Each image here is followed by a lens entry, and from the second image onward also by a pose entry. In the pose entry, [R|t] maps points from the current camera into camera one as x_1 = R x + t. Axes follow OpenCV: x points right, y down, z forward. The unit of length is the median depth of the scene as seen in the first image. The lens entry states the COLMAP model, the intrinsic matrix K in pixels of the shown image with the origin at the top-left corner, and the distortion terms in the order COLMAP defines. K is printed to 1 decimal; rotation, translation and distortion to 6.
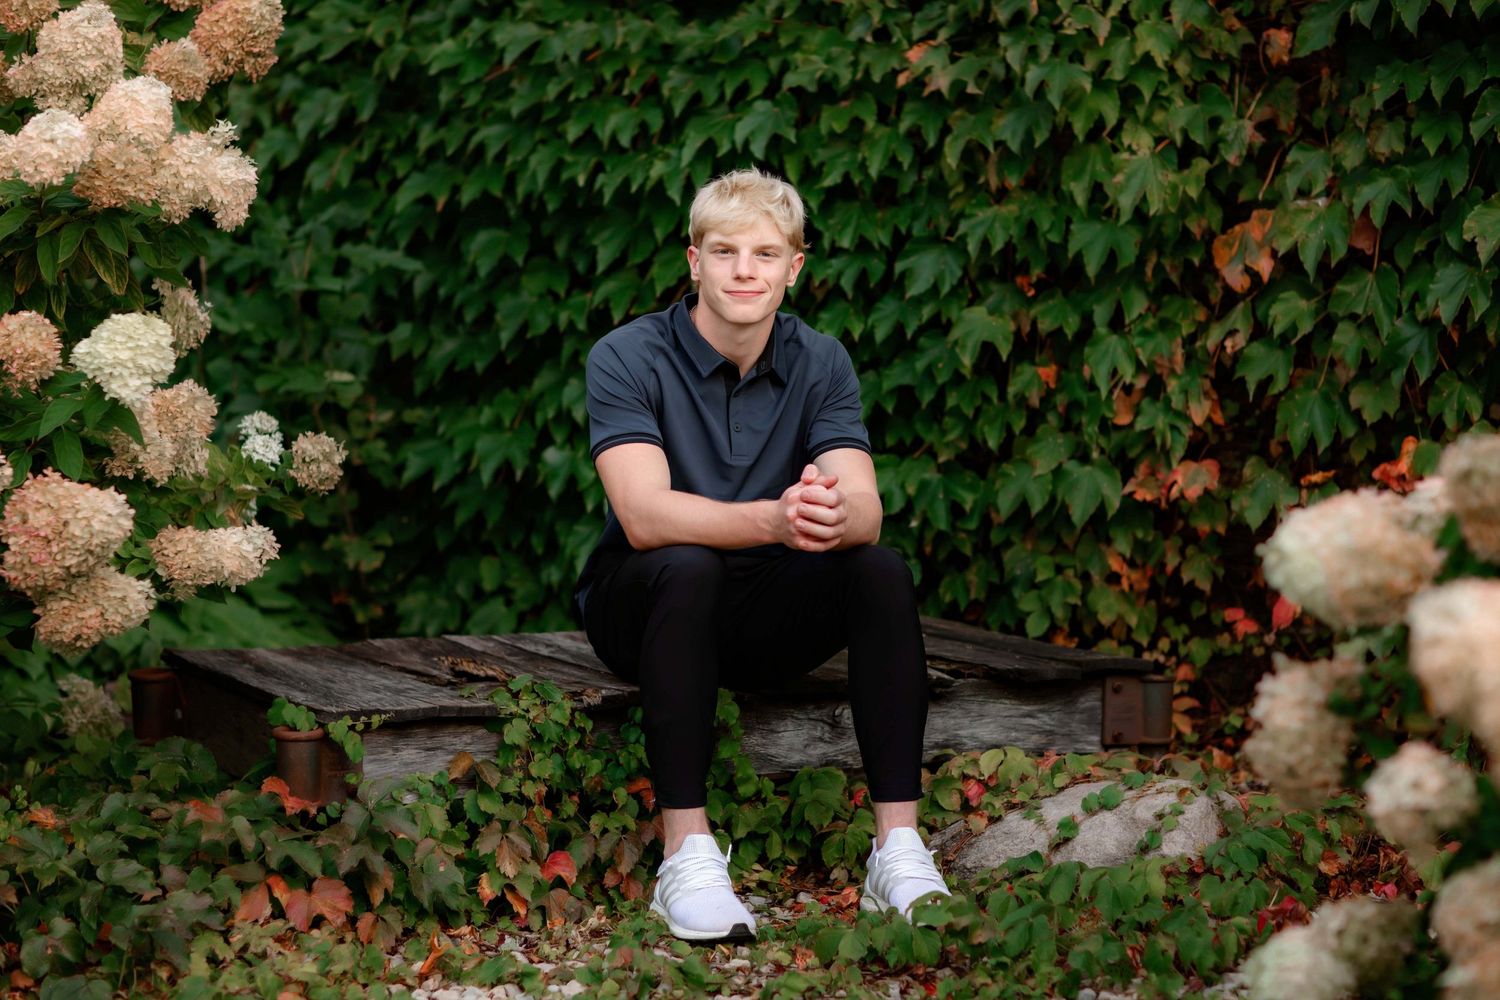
lens RADIAL K [[3657.3, 0, 750.0], [0, 3657.3, 500.0], [0, 0, 1]] dist [-0.021149, -0.434258]
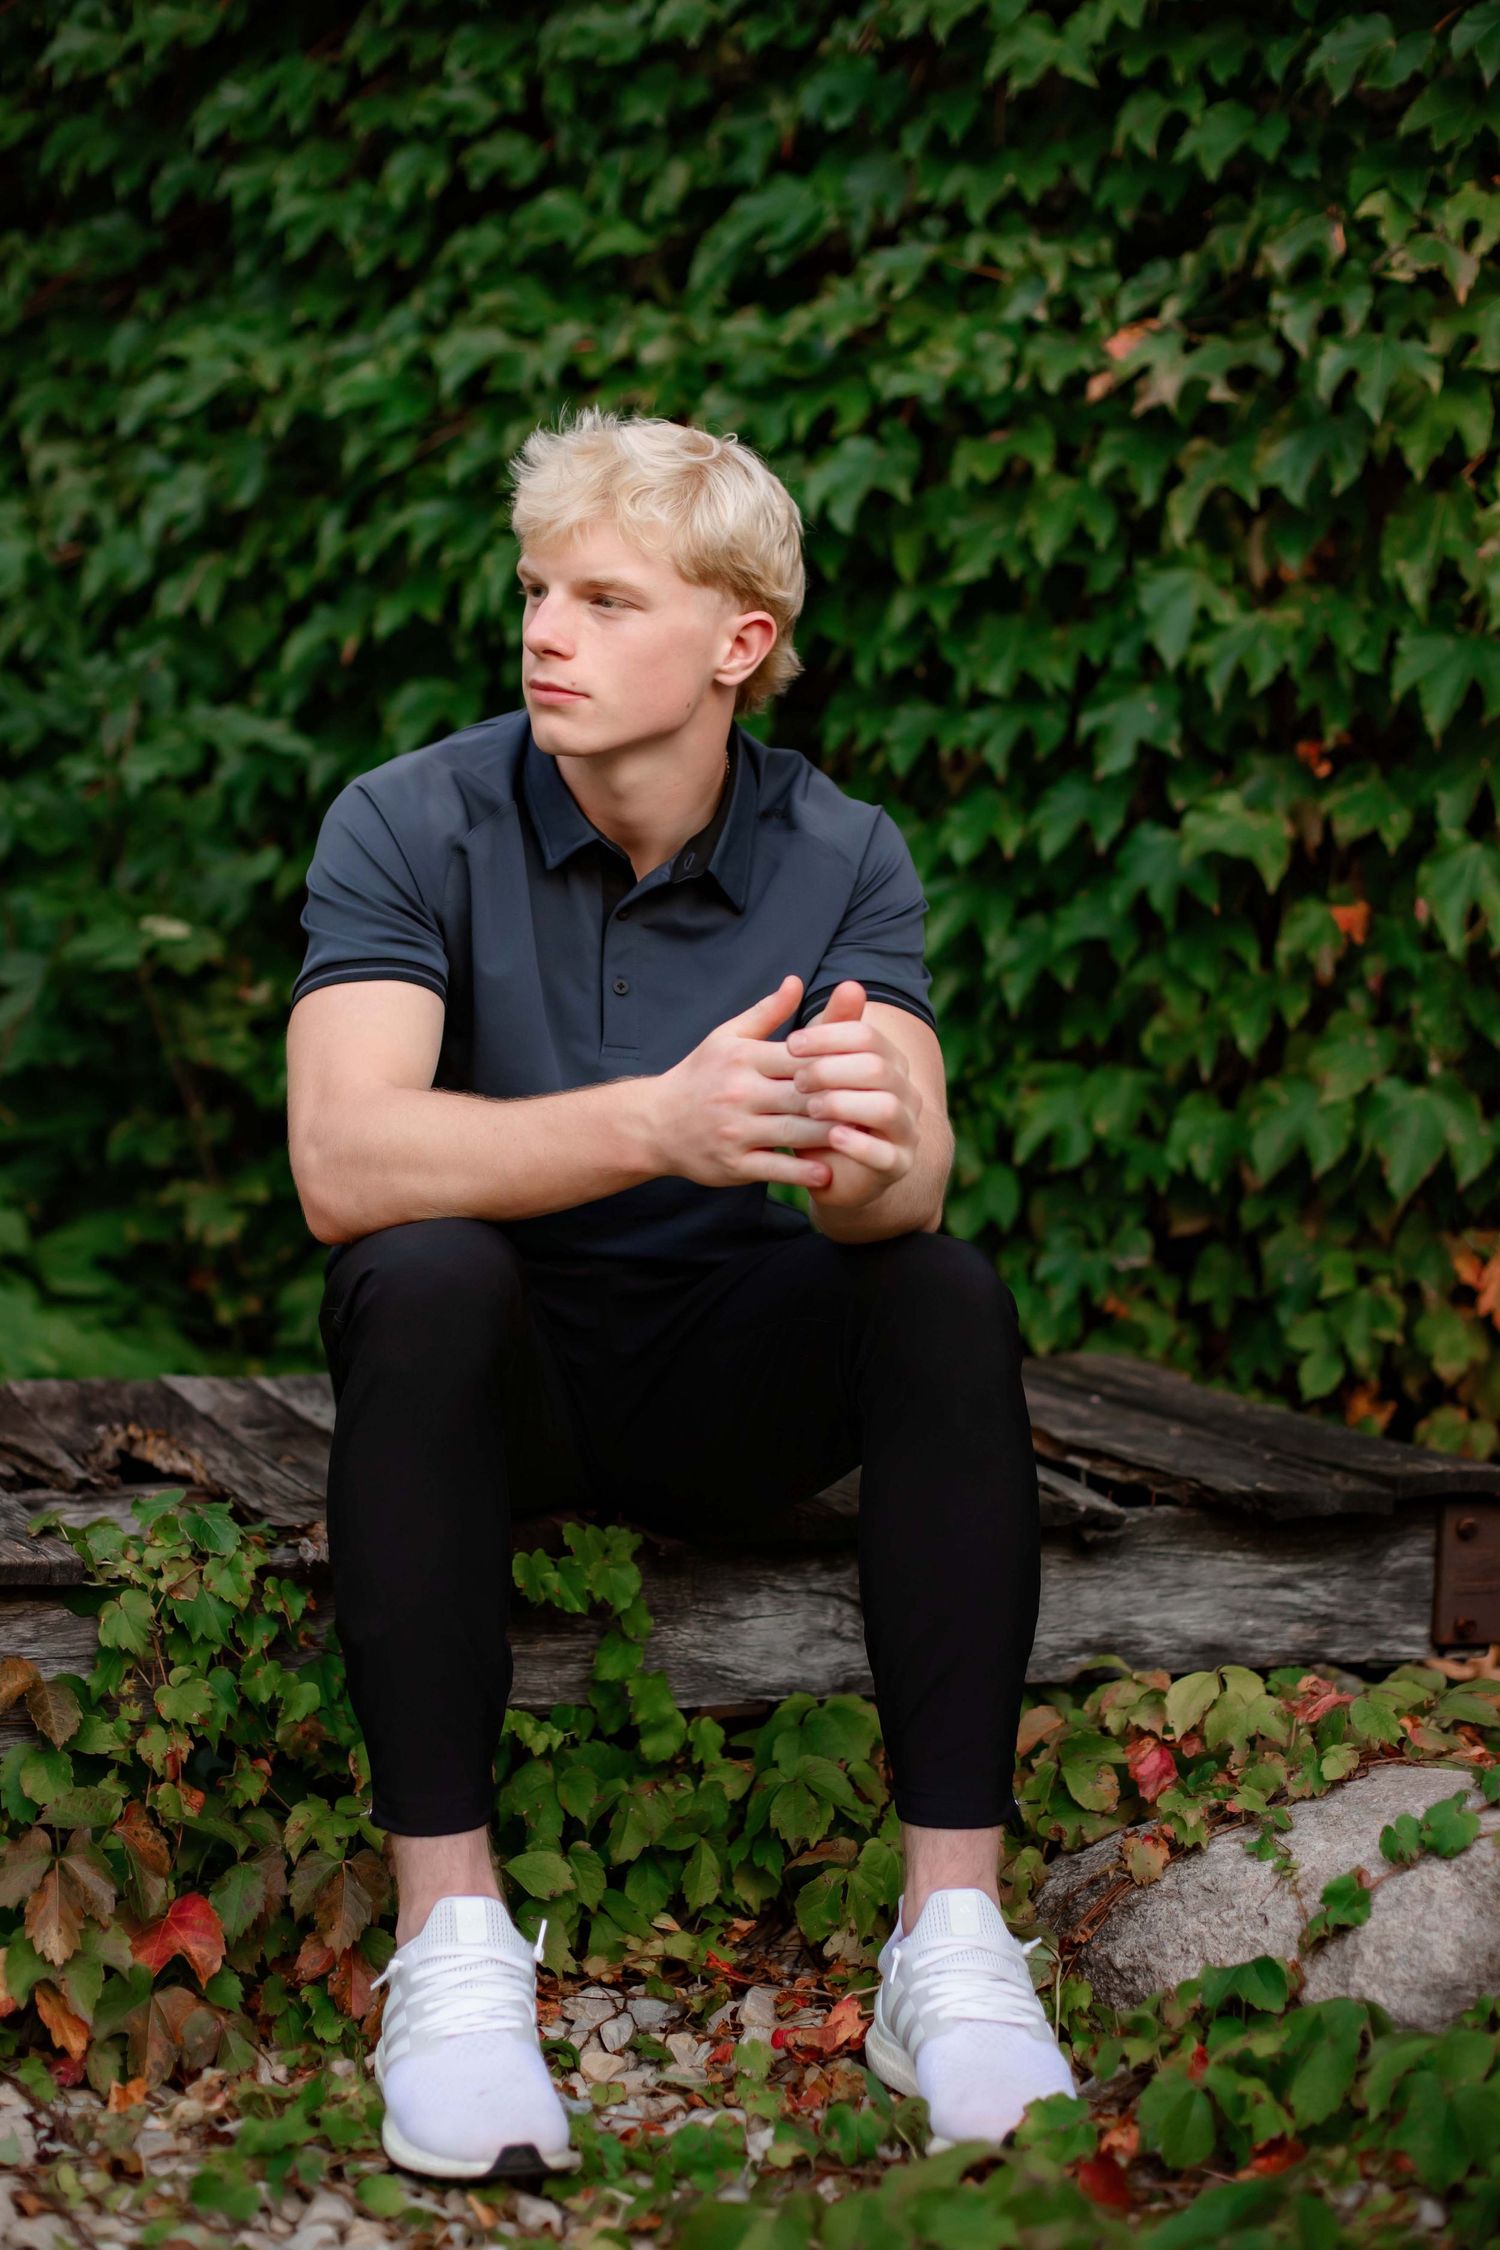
lens RADIAL K [[3347.0, 0, 750.0], [0, 3347.0, 1125.0], [0, 0, 1]] dist [-0.105136, 0.061782]
pose [[0.993726, 0.024169, -0.109203, 0.048209], [-0.025201, 0.999650, -0.008083, 0.002732], [0.108969, 0.010784, 0.993987, 0.503684]]
